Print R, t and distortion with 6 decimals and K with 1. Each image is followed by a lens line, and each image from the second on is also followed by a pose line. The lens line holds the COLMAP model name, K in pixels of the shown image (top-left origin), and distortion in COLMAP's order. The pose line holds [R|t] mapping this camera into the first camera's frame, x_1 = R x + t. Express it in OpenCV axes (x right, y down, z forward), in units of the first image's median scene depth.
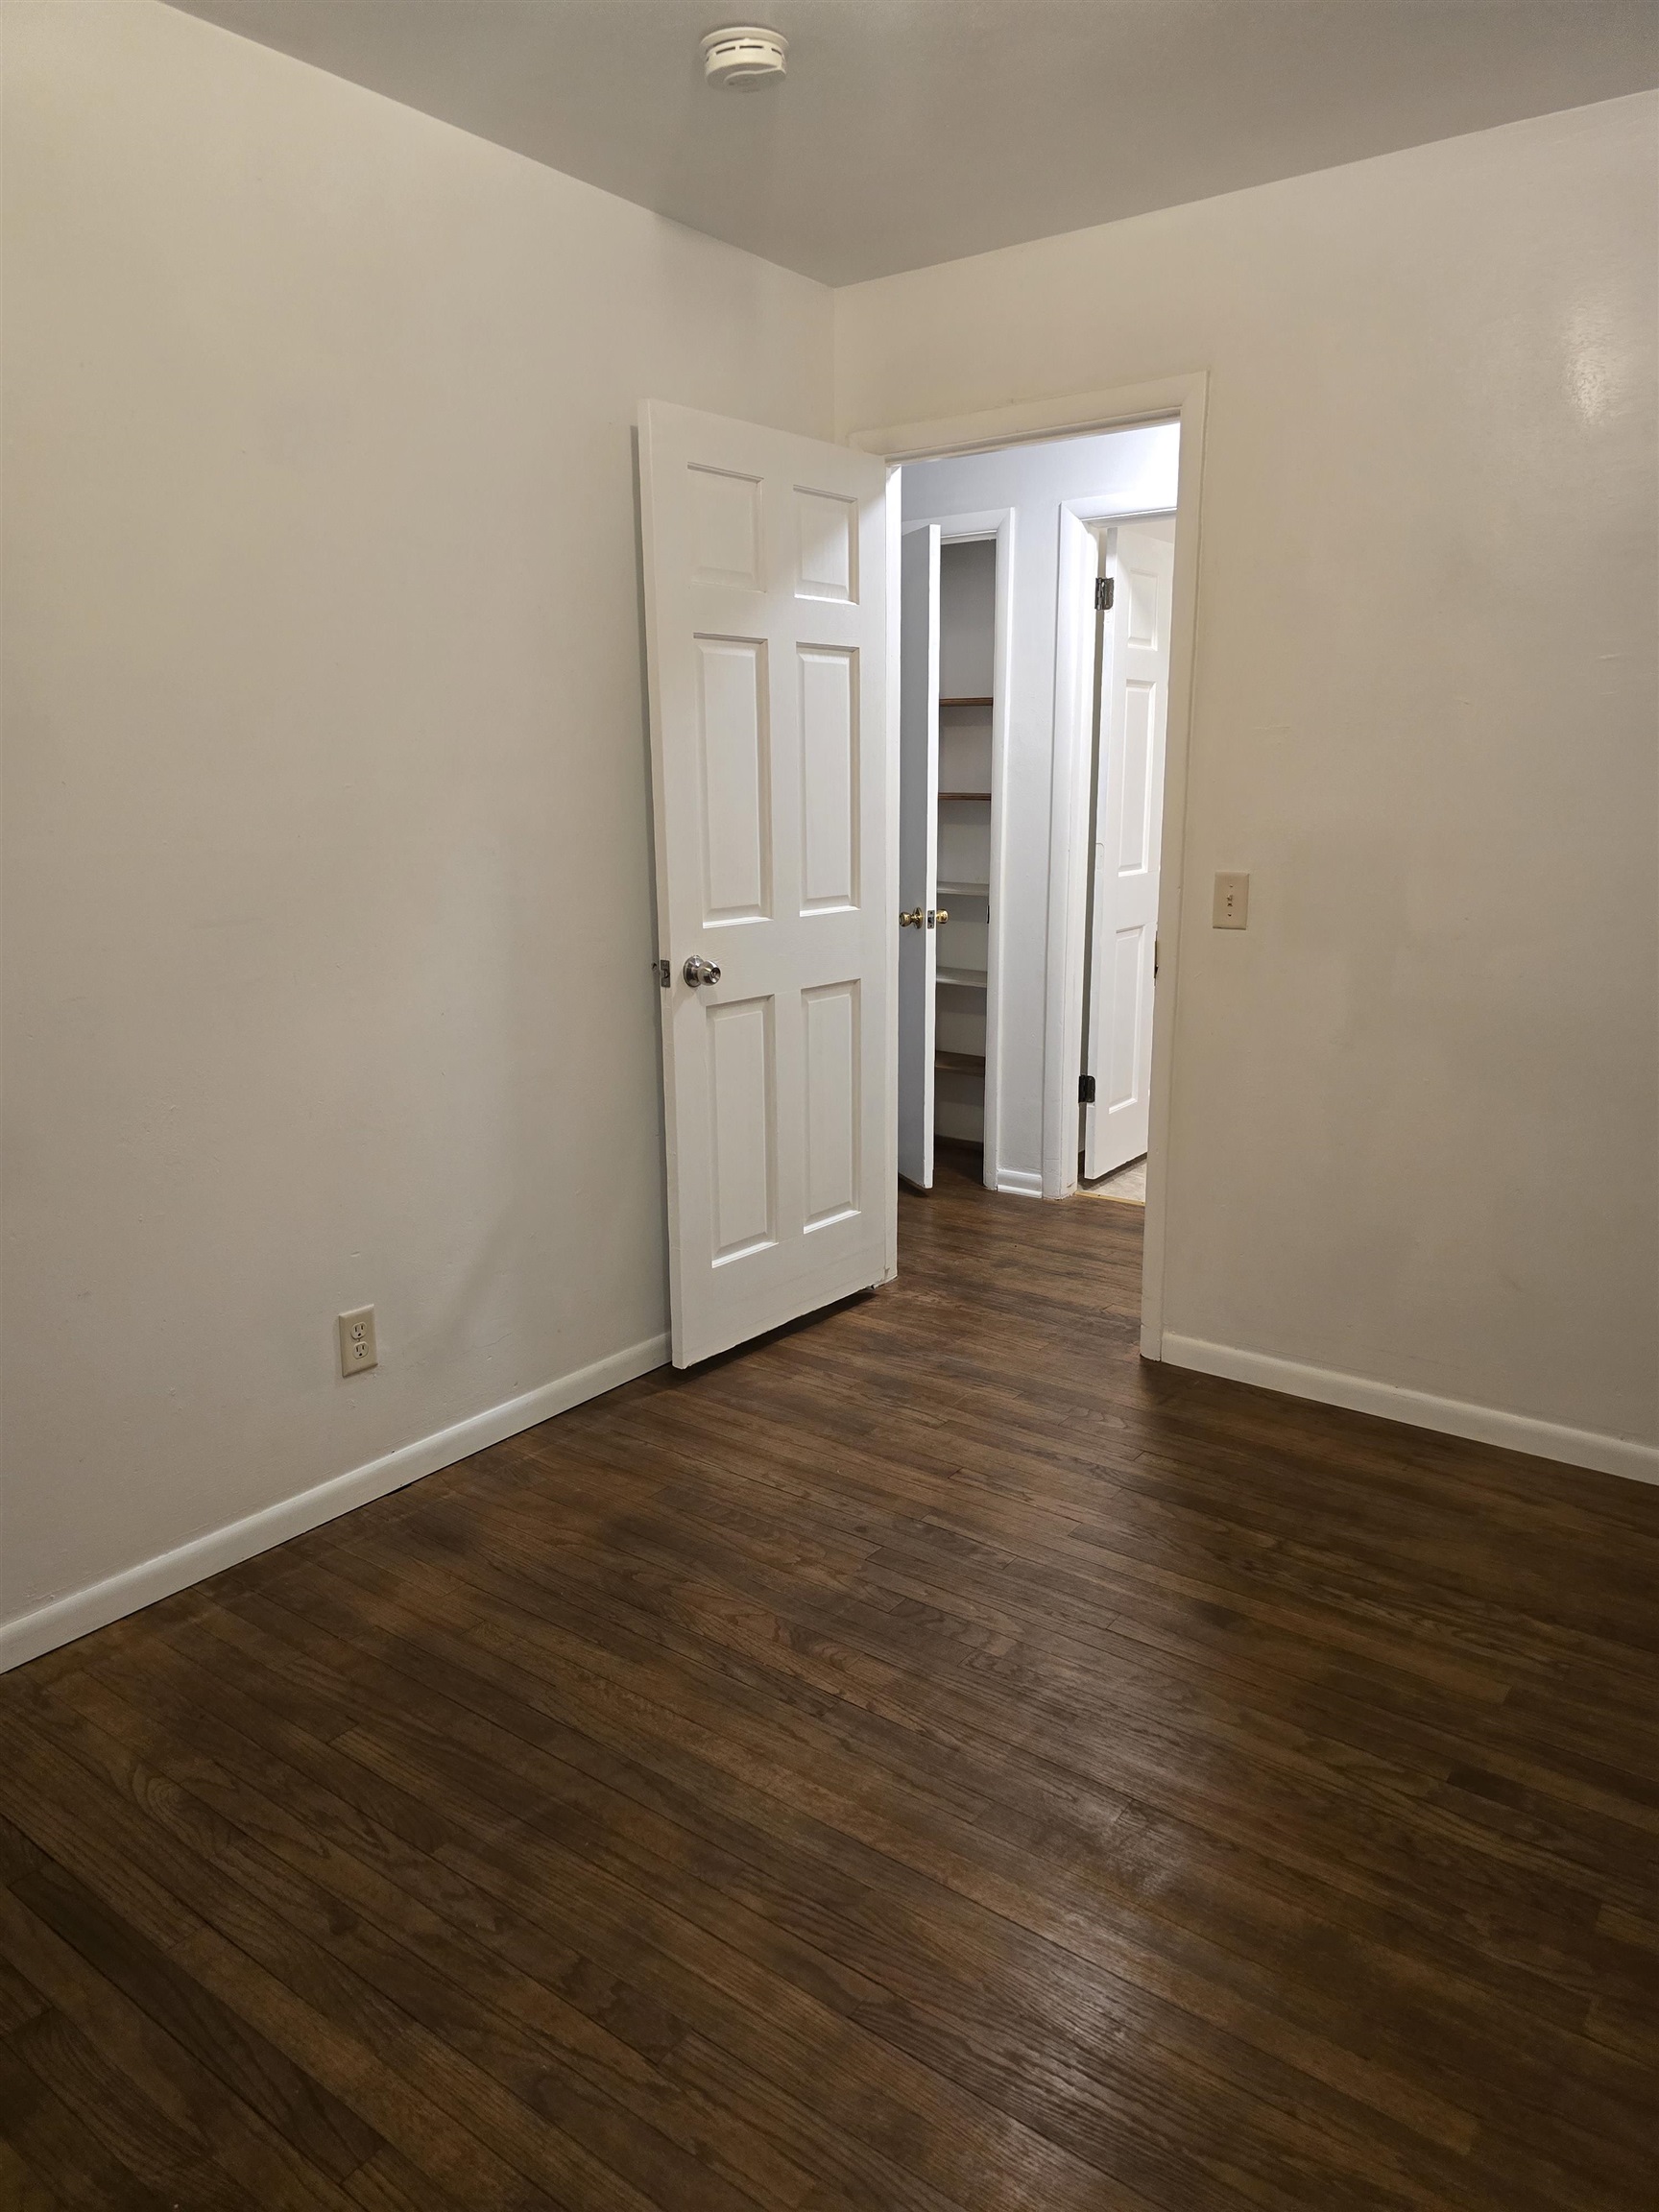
lens RADIAL K [[1617.5, 0, 829.5], [0, 1617.5, 1106.0], [0, 0, 1]] dist [0.168107, -0.100657]
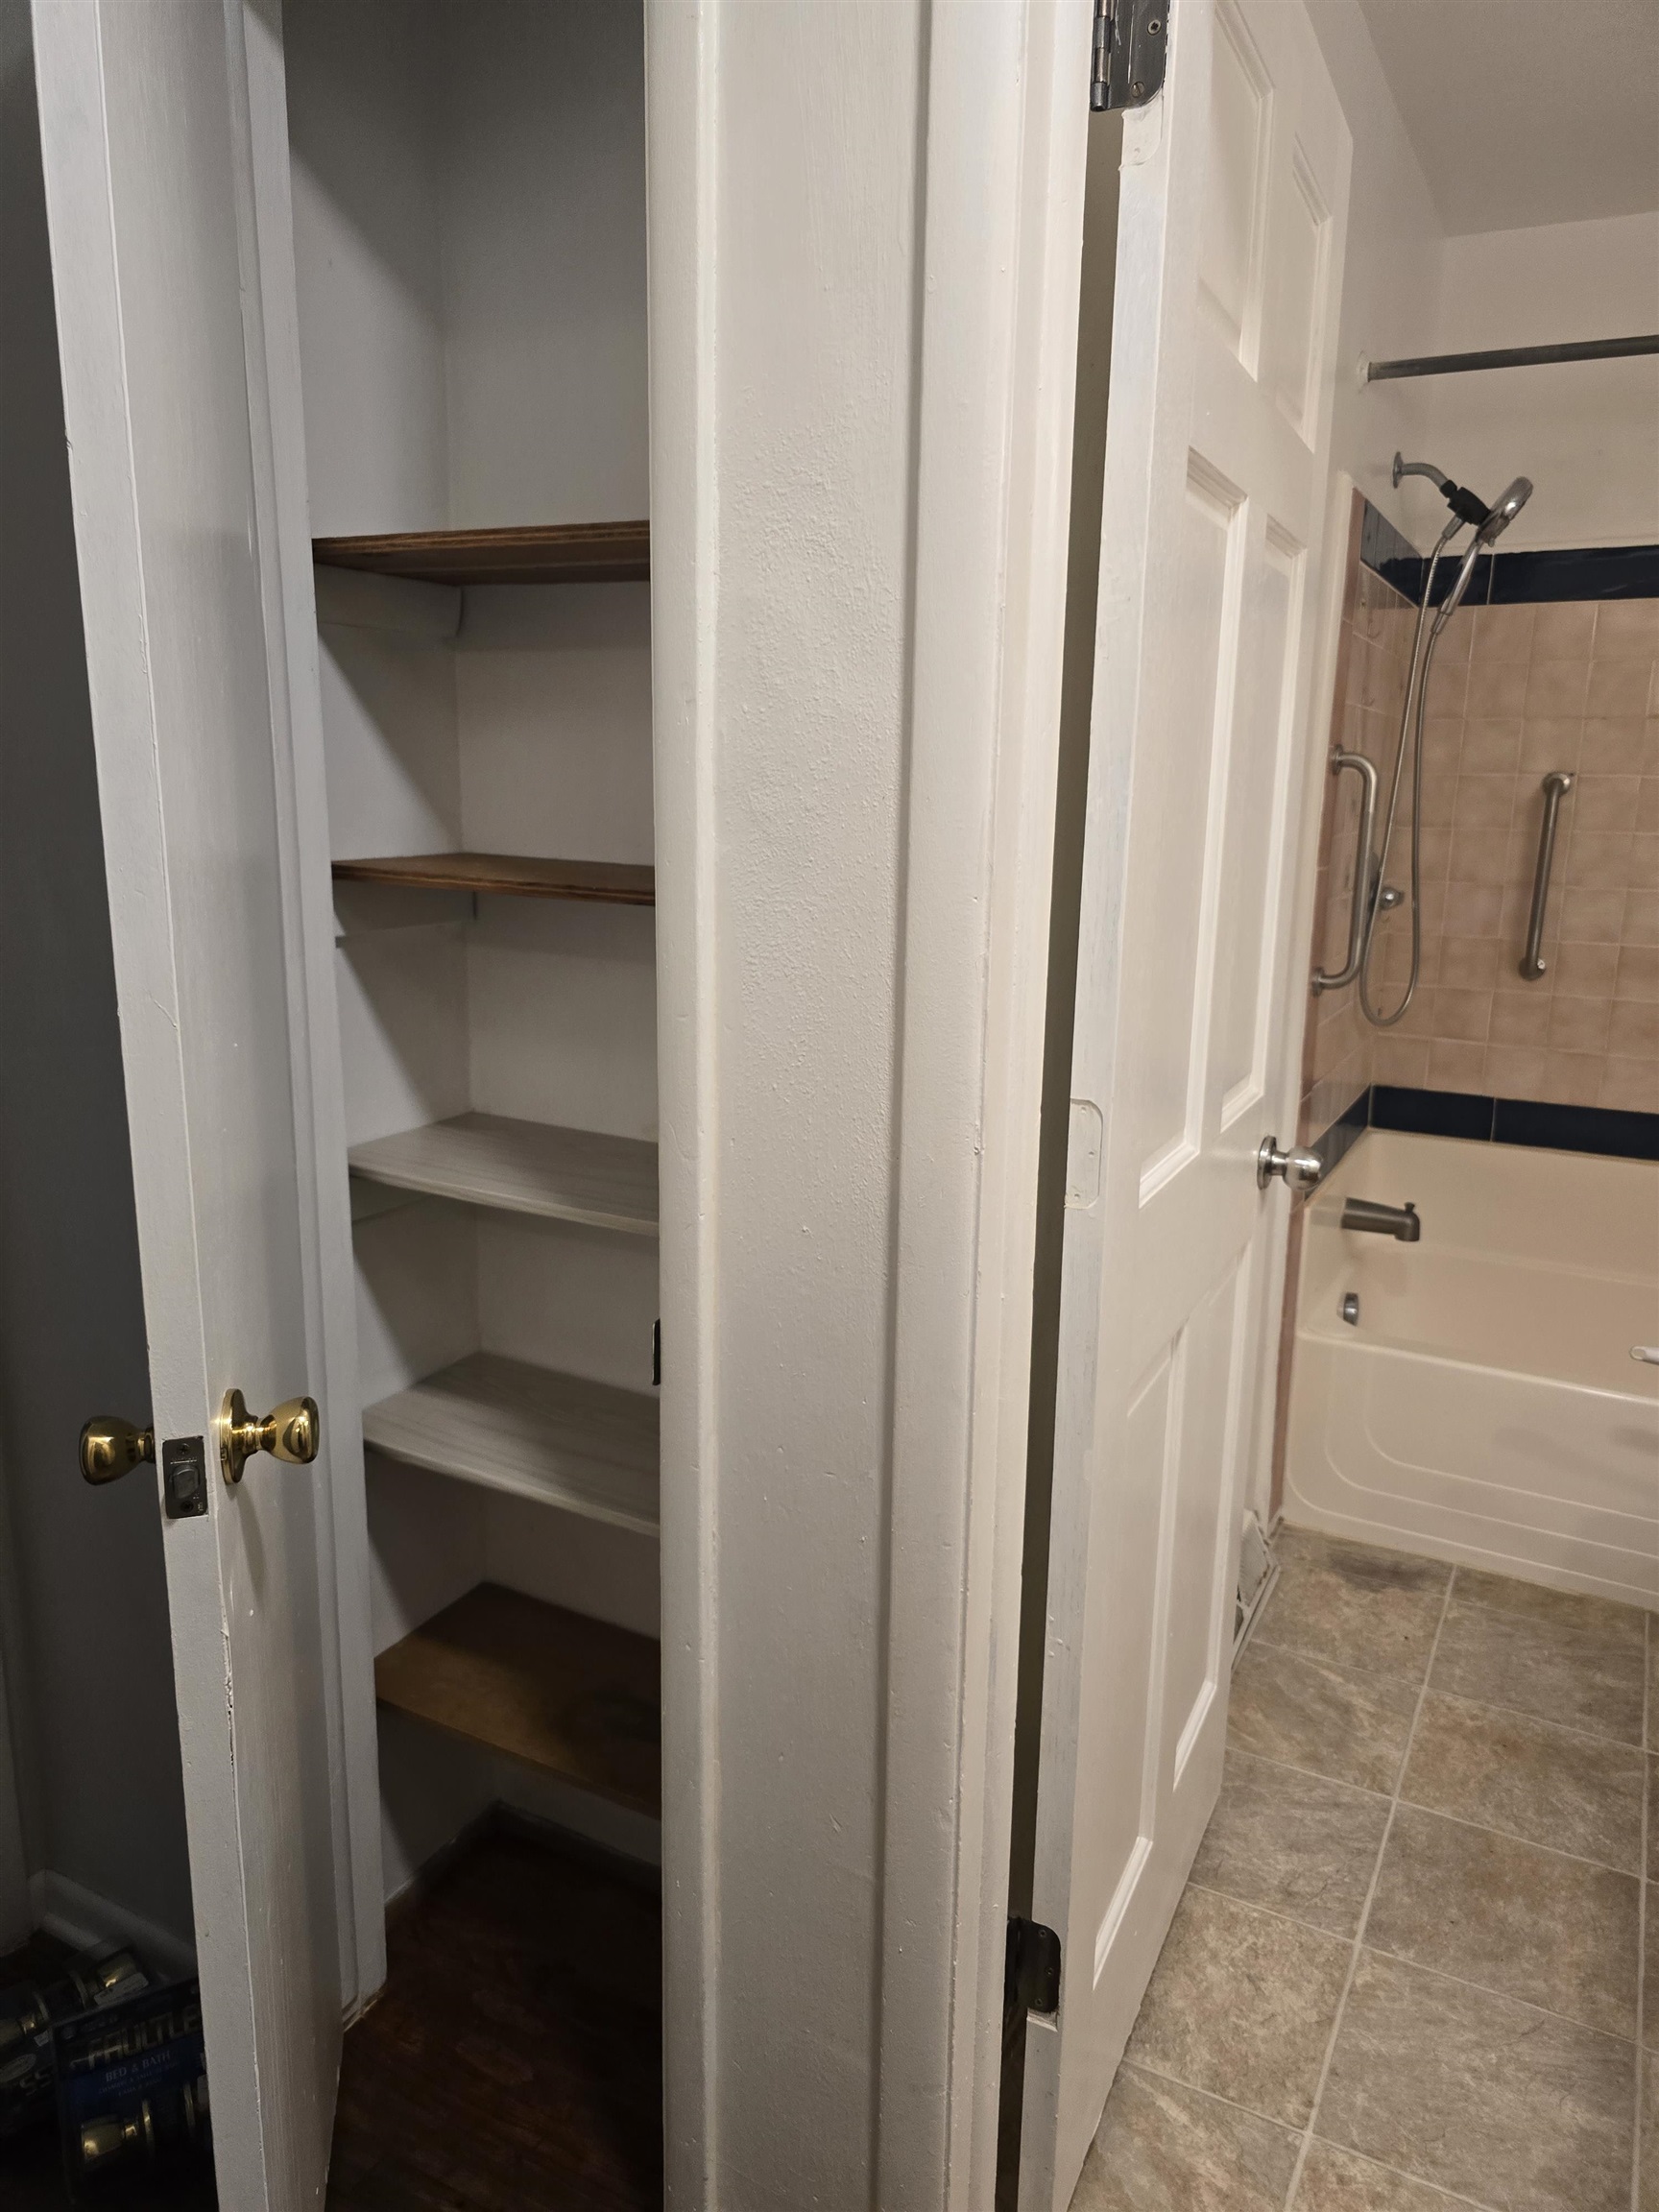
lens RADIAL K [[1526.2, 0, 836.4], [0, 1526.2, 1104.3], [0, 0, 1]] dist [0.047571, -0.038605]
pose [[0.980028, -0.026410, 0.197098, 0.080226], [0.025857, 0.999651, 0.005378, -0.161249], [-0.197171, -0.000174, 0.980369, 0.763296]]
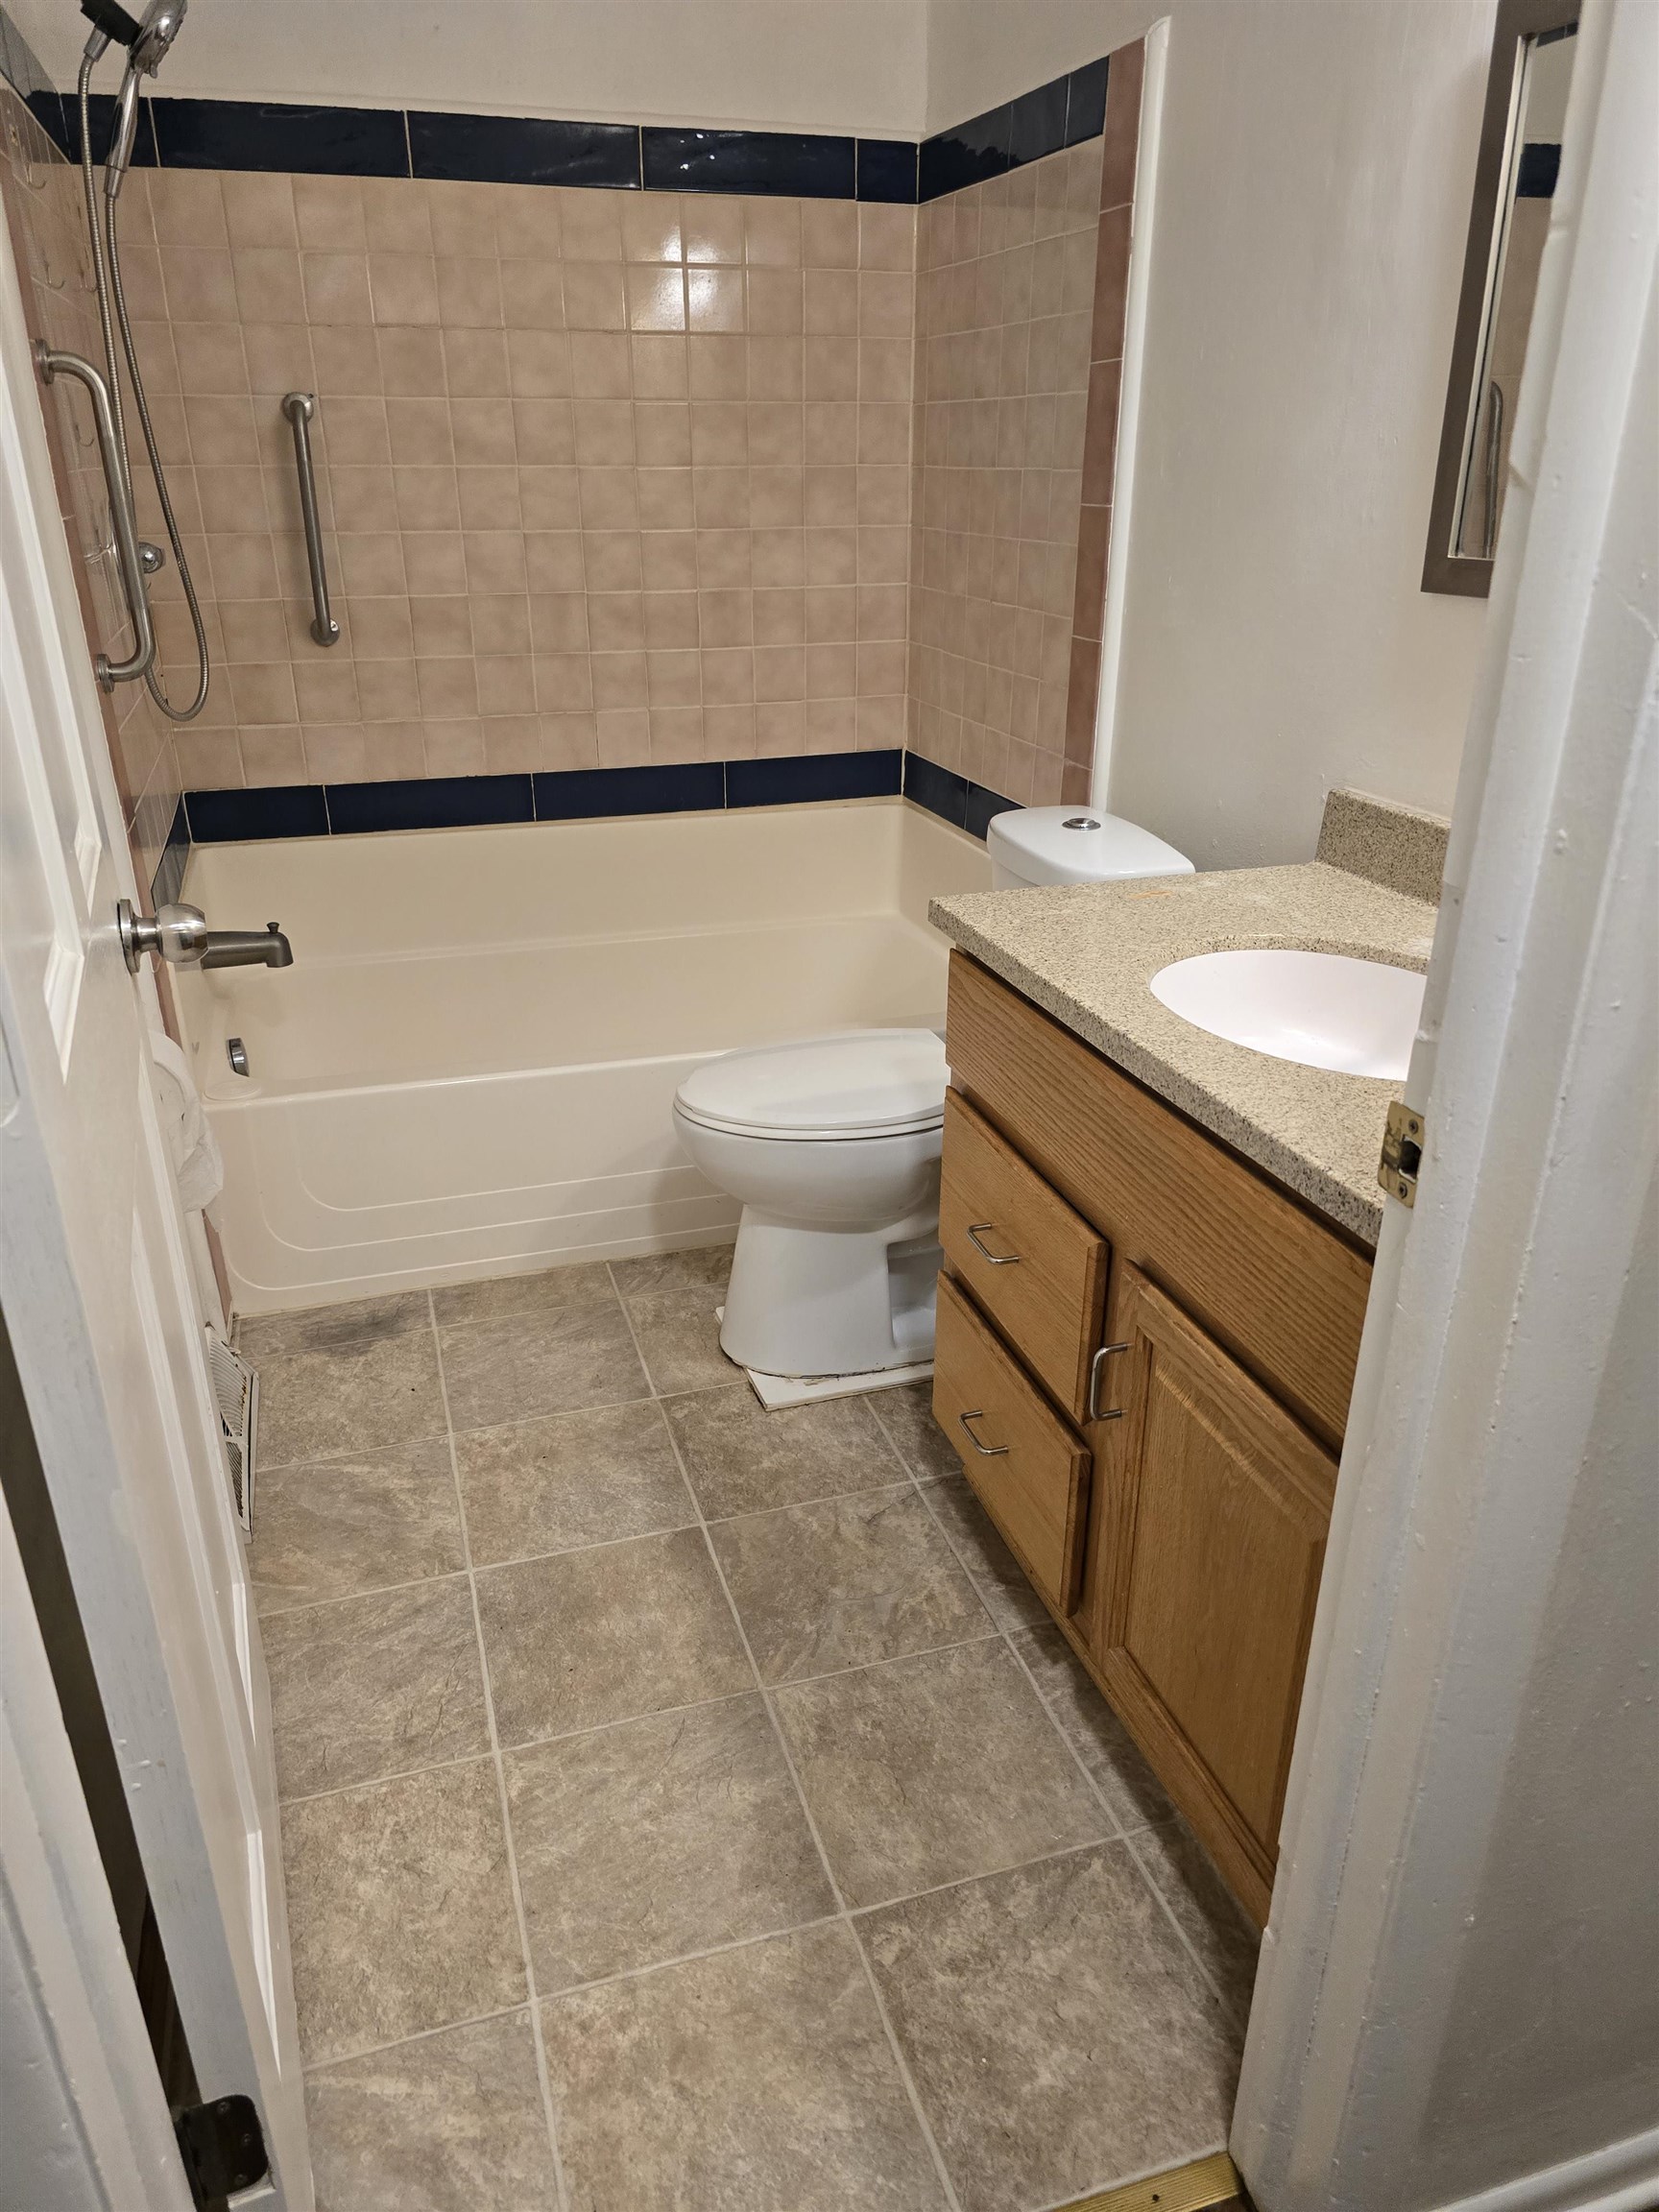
lens RADIAL K [[1500.6, 0, 837.7], [0, 1500.6, 1102.6], [0, 0, 1]] dist [0.056391, -0.053005]
pose [[0.541842, -0.337279, 0.769838, 0.098352], [0.176738, 0.941193, 0.287958, -0.168695], [-0.821688, -0.019968, 0.569588, 0.834285]]
